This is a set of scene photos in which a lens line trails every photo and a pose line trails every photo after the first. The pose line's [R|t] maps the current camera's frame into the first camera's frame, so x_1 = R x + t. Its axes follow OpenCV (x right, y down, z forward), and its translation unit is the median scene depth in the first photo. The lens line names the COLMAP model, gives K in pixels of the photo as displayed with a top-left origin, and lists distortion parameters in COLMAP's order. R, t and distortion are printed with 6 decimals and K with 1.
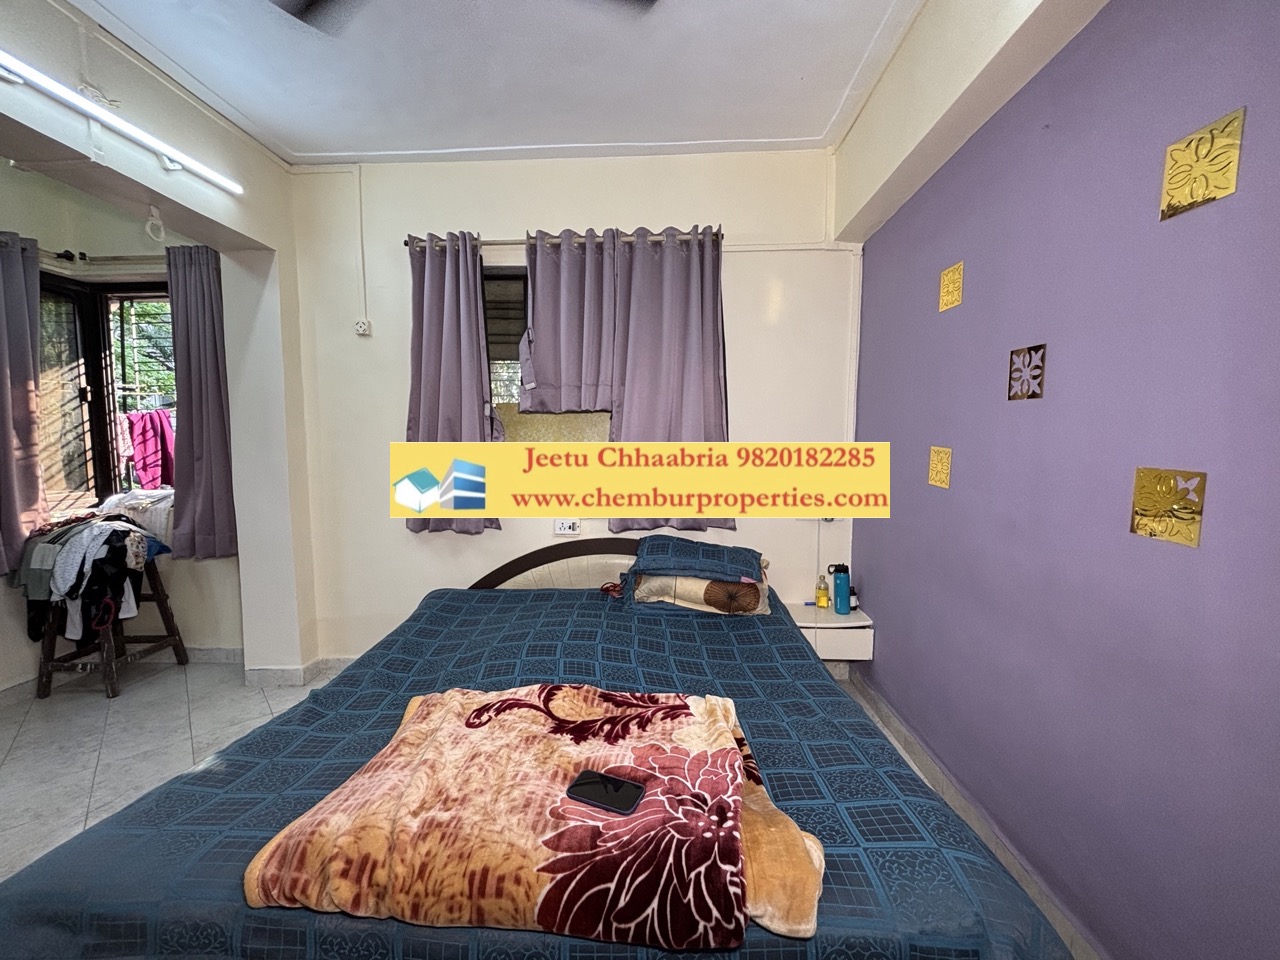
lens RADIAL K [[512.7, 0, 642.0], [0, 512.7, 481.7], [0, 0, 1]] dist [0.001975, -0.000399]
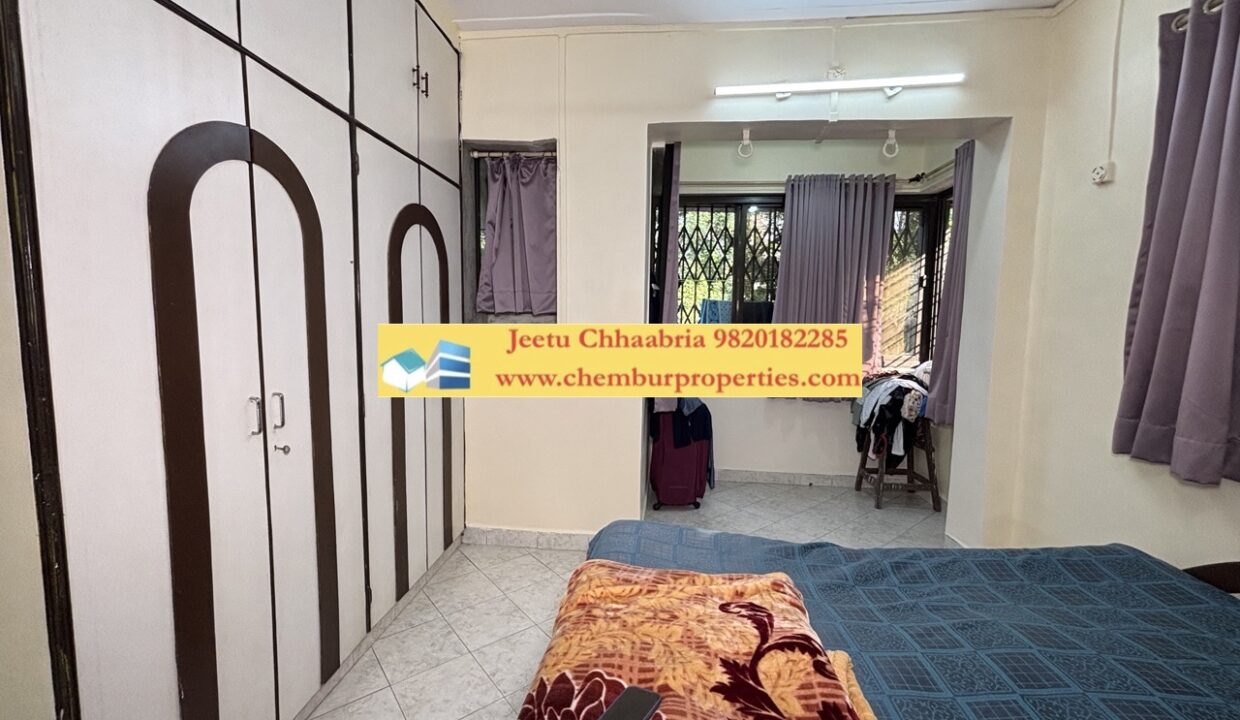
lens RADIAL K [[499.5, 0, 618.9], [0, 499.5, 356.9], [0, 0, 1]] dist [0.000040, 0.000614]
pose [[-0.056096, 0.091521, -0.994222, 0.263043], [-0.094587, 0.990824, 0.096545, -0.033631], [0.993935, 0.099457, -0.046925, 0.348289]]
